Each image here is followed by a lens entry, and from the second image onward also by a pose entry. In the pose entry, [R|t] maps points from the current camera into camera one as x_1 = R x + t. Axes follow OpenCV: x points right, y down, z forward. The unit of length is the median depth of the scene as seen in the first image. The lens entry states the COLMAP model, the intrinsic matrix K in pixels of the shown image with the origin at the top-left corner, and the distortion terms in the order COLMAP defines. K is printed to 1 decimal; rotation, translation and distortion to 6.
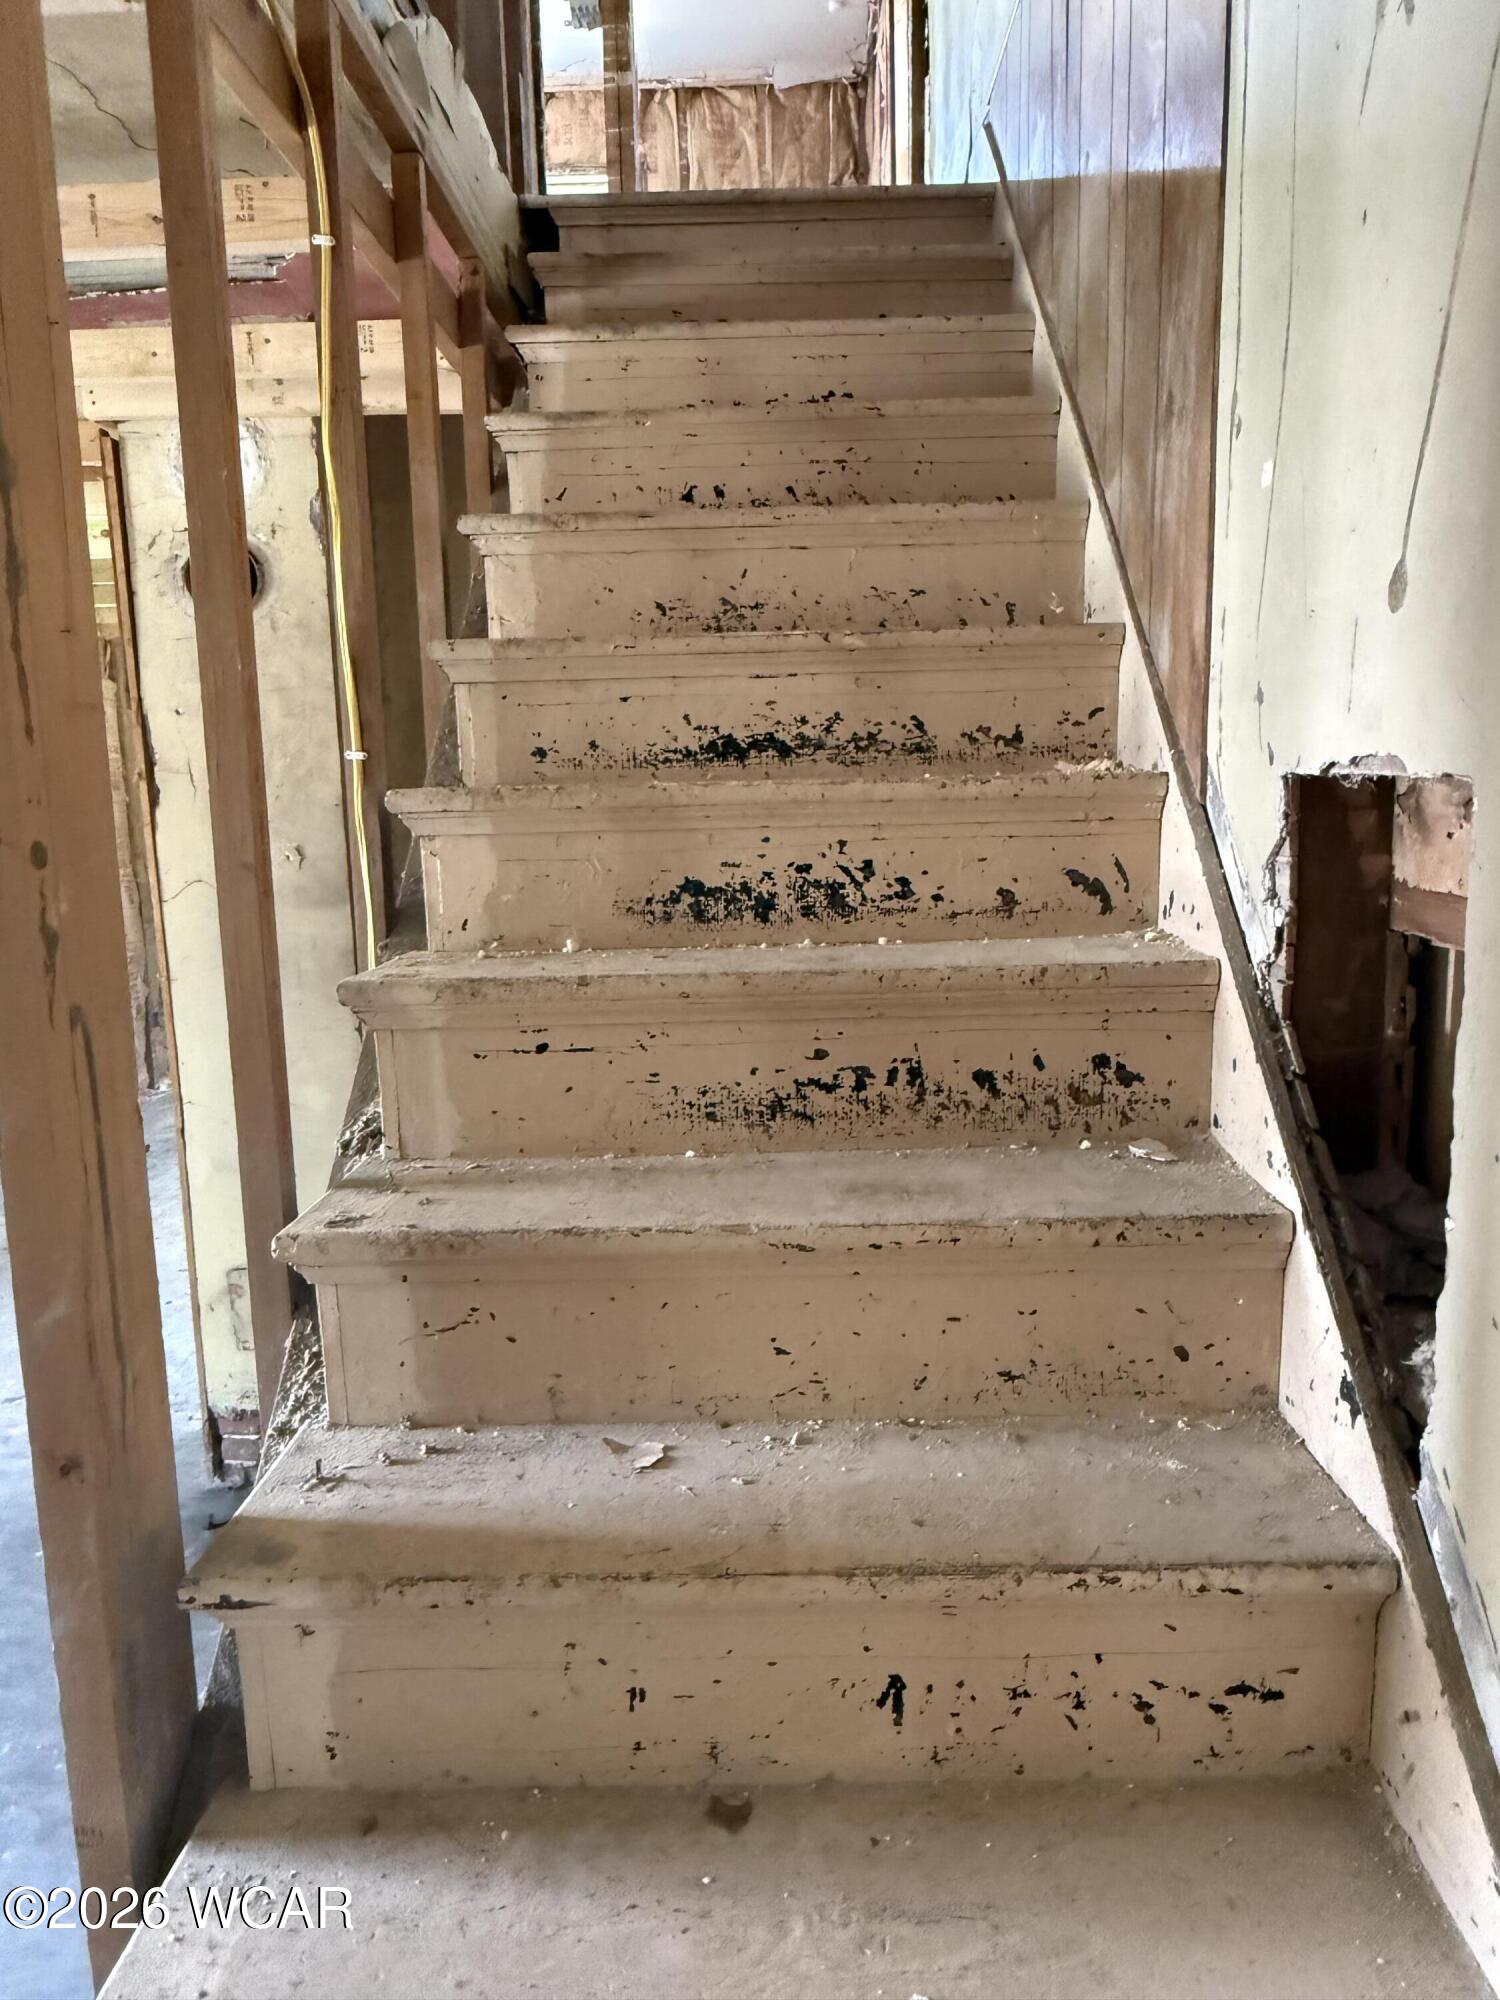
lens RADIAL K [[1312.5, 0, 755.1], [0, 1312.5, 983.6], [0, 0, 1]] dist [-0.001785, 0.001020]
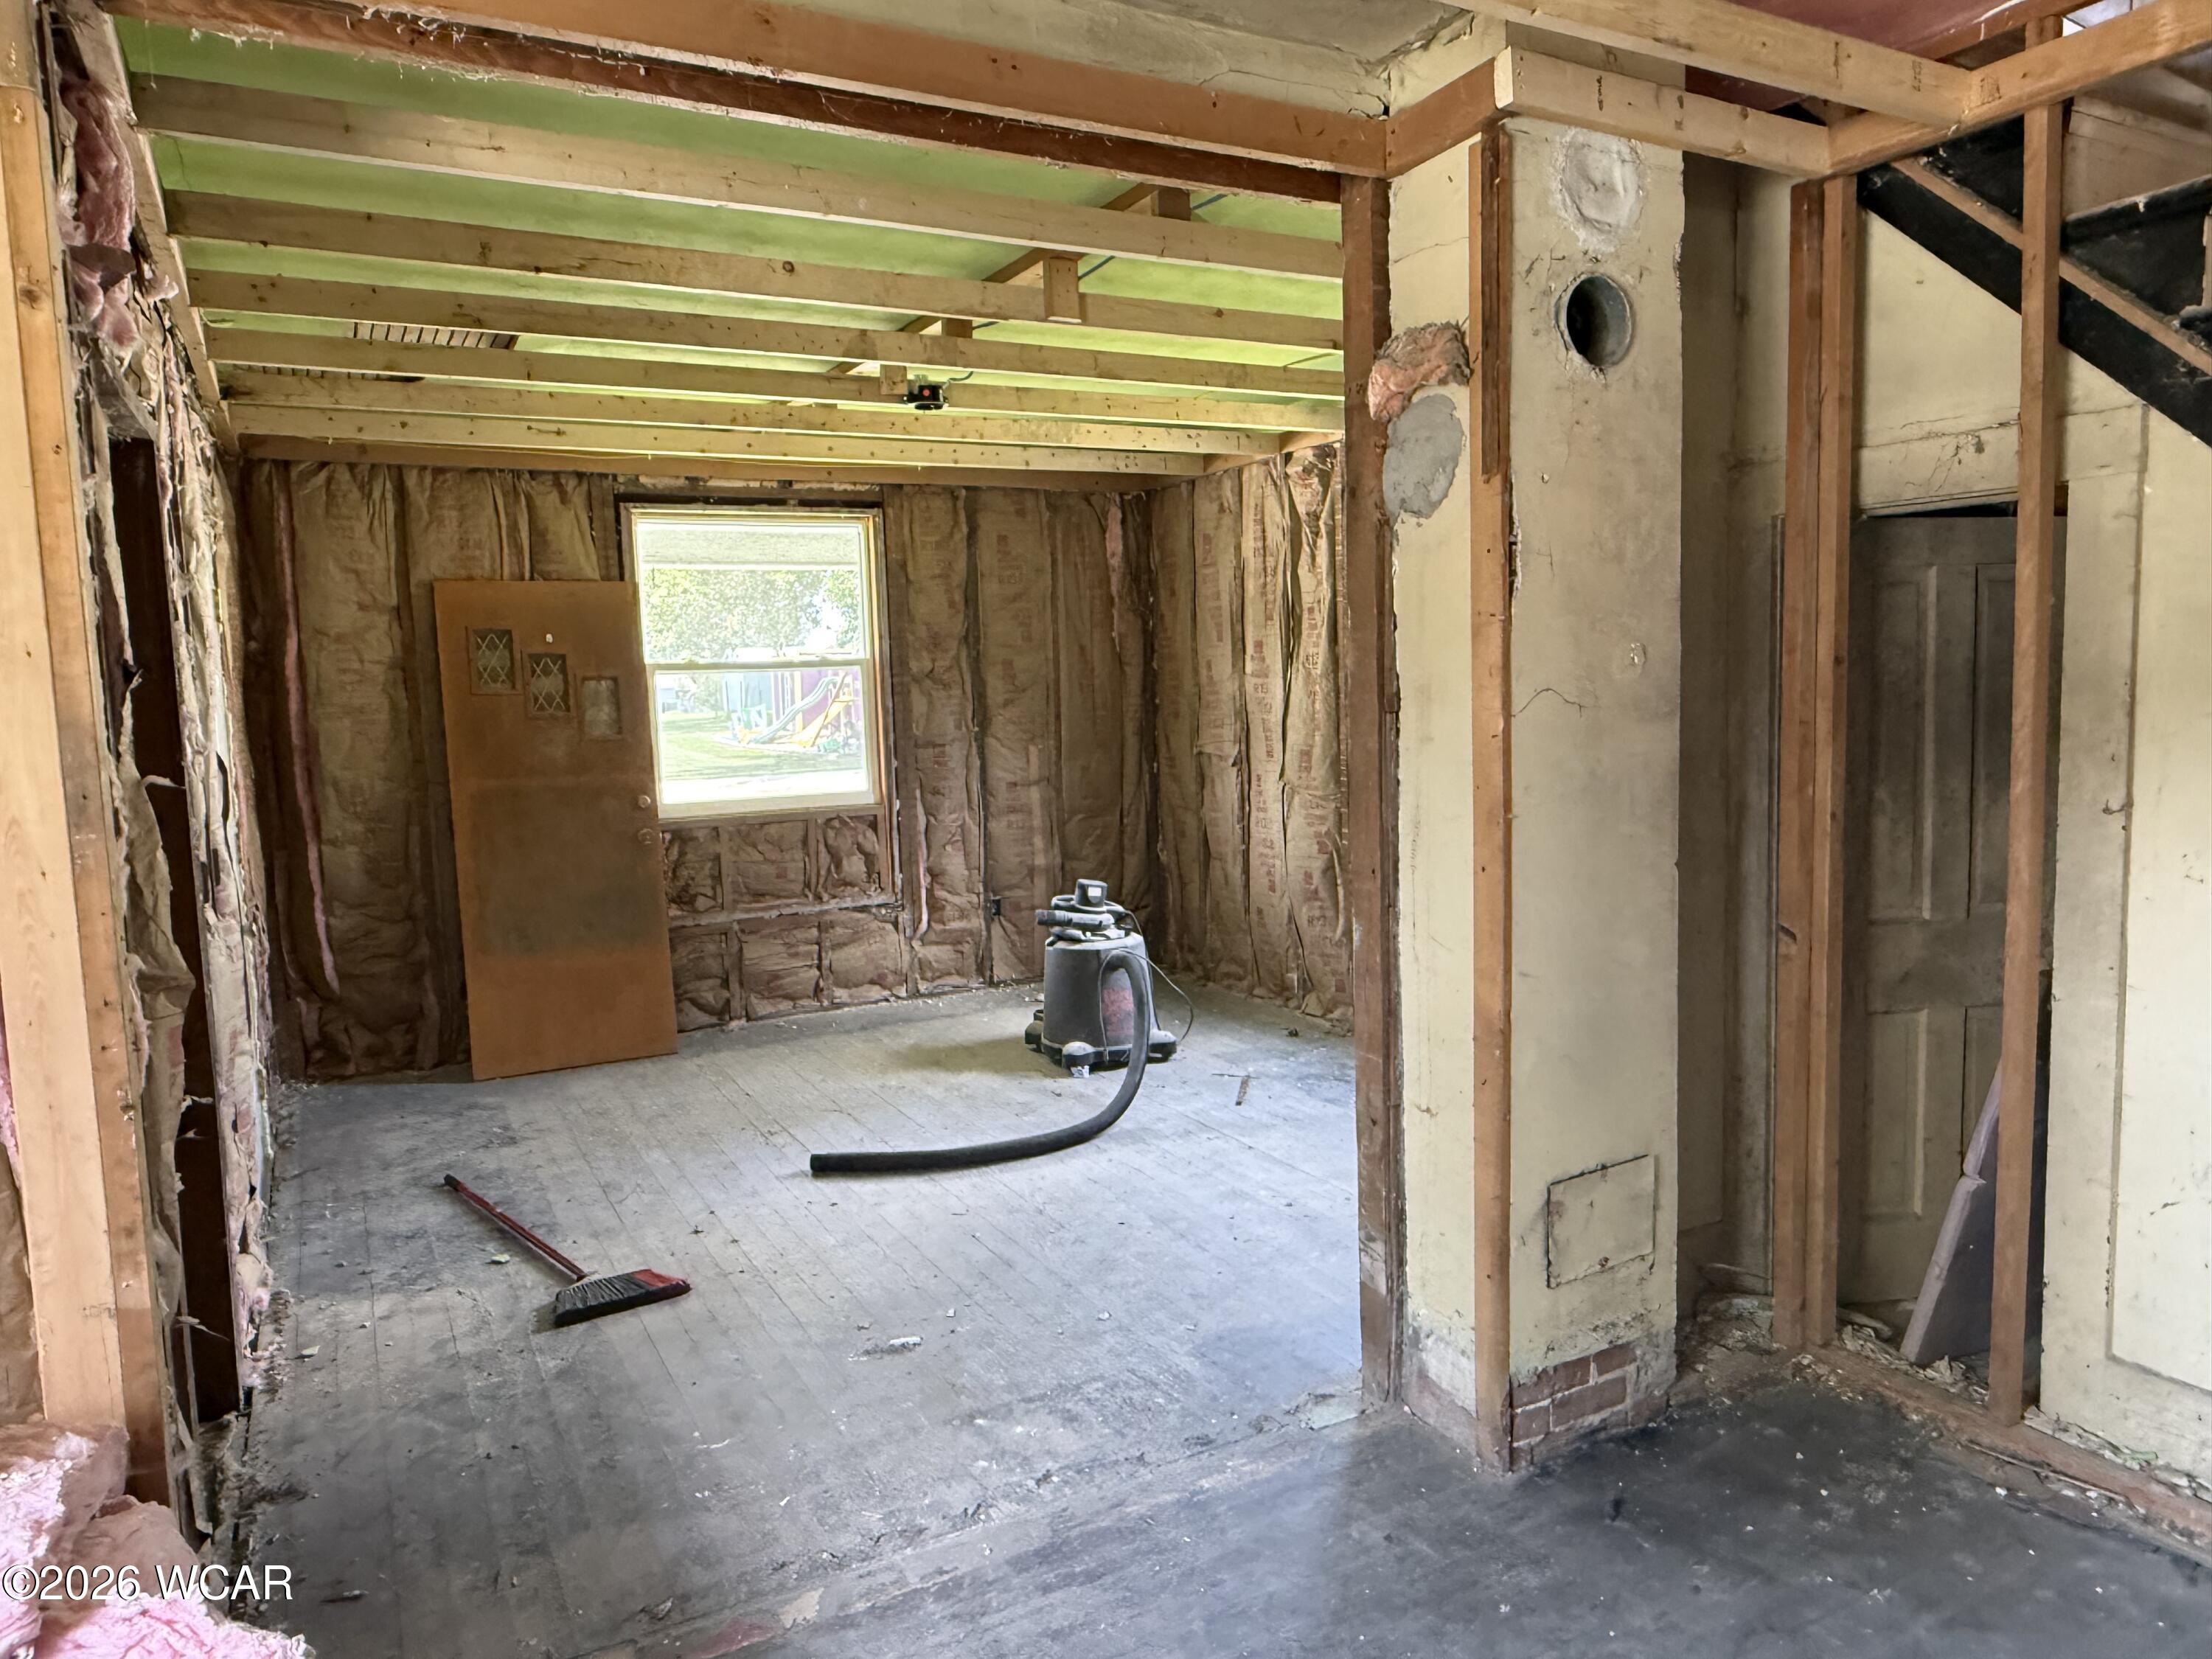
lens RADIAL K [[1451.7, 0, 1104.8], [0, 1451.7, 821.3], [0, 0, 1]] dist [-0.001785, 0.001020]
pose [[0.867454, -0.052235, 0.494768, -1.175731], [0.090373, 0.994472, -0.053455, 0.026305], [-0.489241, 0.091083, 0.867380, 0.395918]]
